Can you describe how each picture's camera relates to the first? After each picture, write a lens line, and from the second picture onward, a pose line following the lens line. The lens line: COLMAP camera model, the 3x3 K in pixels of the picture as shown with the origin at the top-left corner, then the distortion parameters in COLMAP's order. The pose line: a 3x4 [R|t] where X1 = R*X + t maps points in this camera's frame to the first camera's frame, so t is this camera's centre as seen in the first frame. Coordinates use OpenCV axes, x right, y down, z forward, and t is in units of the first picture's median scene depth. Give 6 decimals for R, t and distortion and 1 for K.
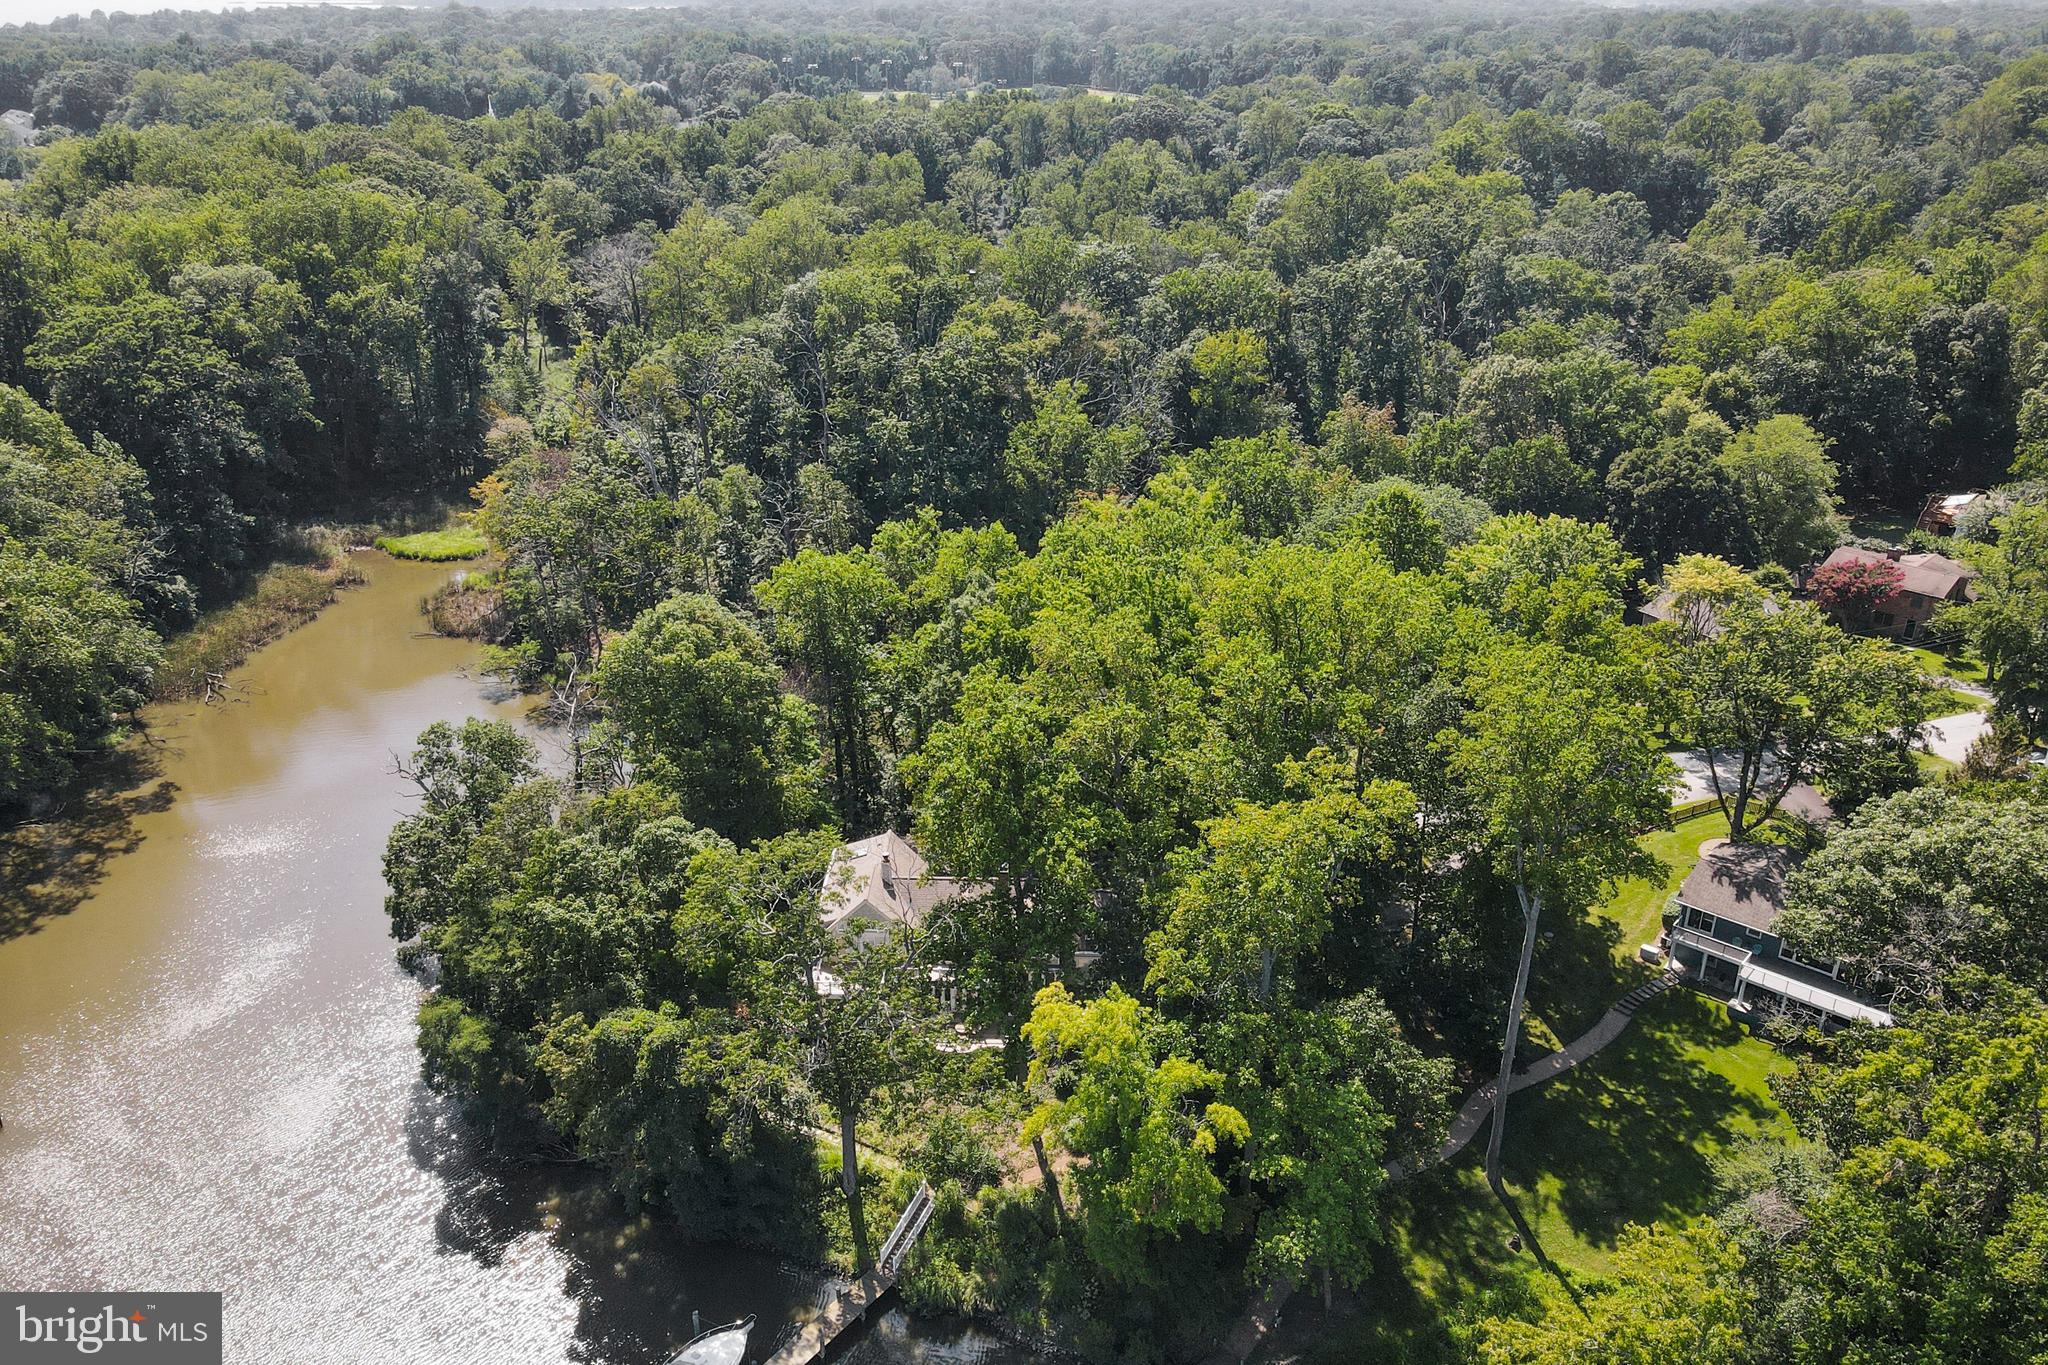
lens RADIAL K [[1578.1, 0, 1024.0], [0, 1578.1, 682.5], [0, 0, 1]] dist [-0.029181, 0.098686]
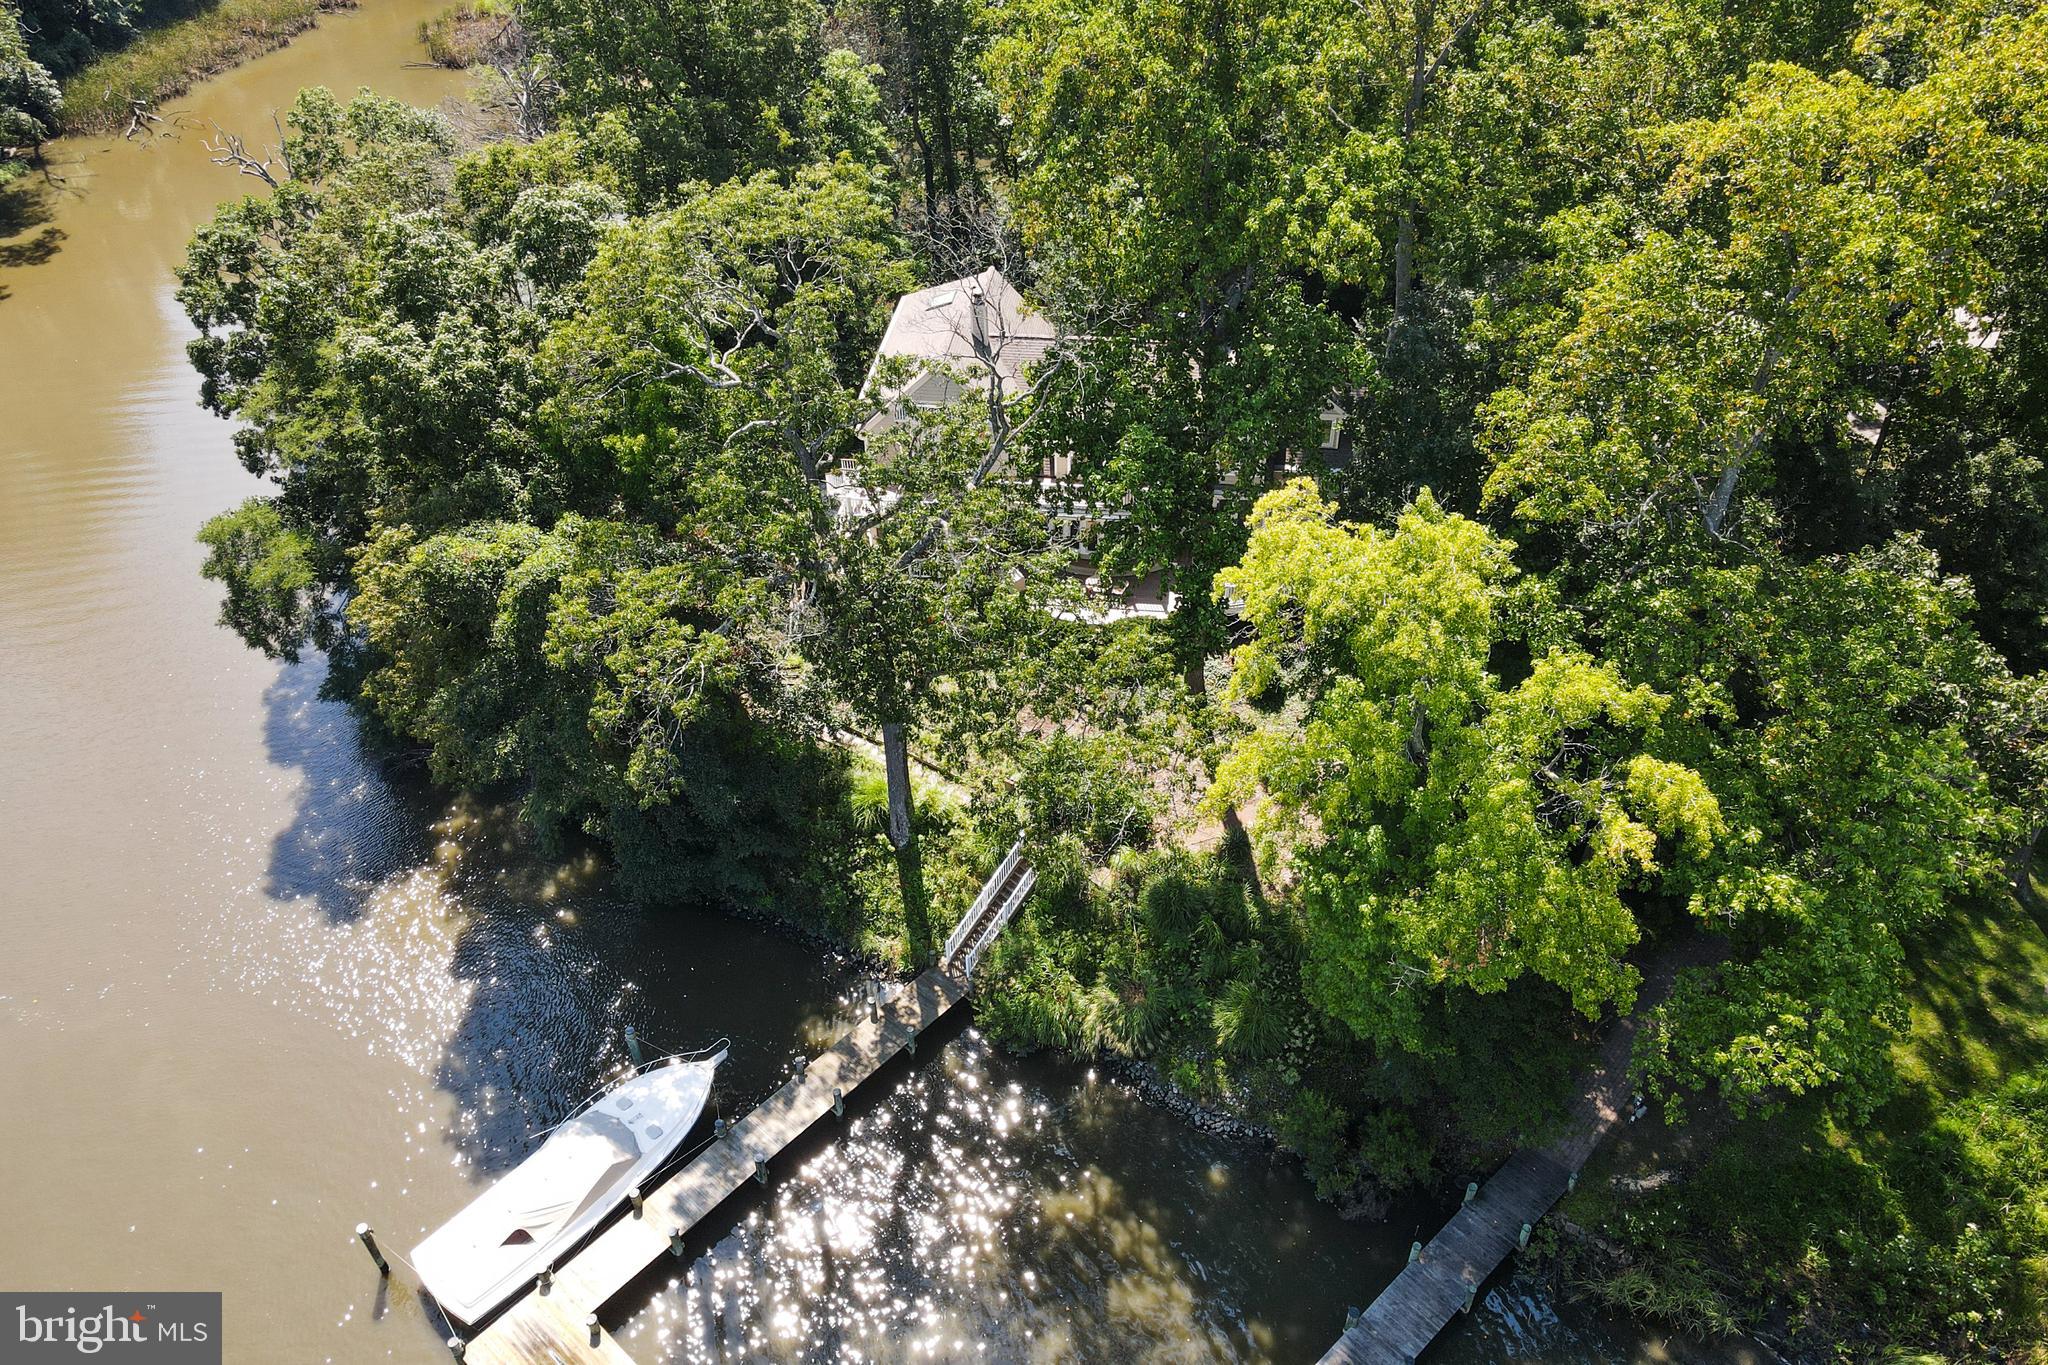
lens RADIAL K [[1578.1, 0, 1024.0], [0, 1578.1, 682.5], [0, 0, 1]] dist [-0.029181, 0.098686]
pose [[0.995061, 0.045276, -0.088337, -0.013508], [-0.020417, 0.964245, 0.264225, 0.108367], [0.097141, -0.261117, 0.960407, 0.458096]]
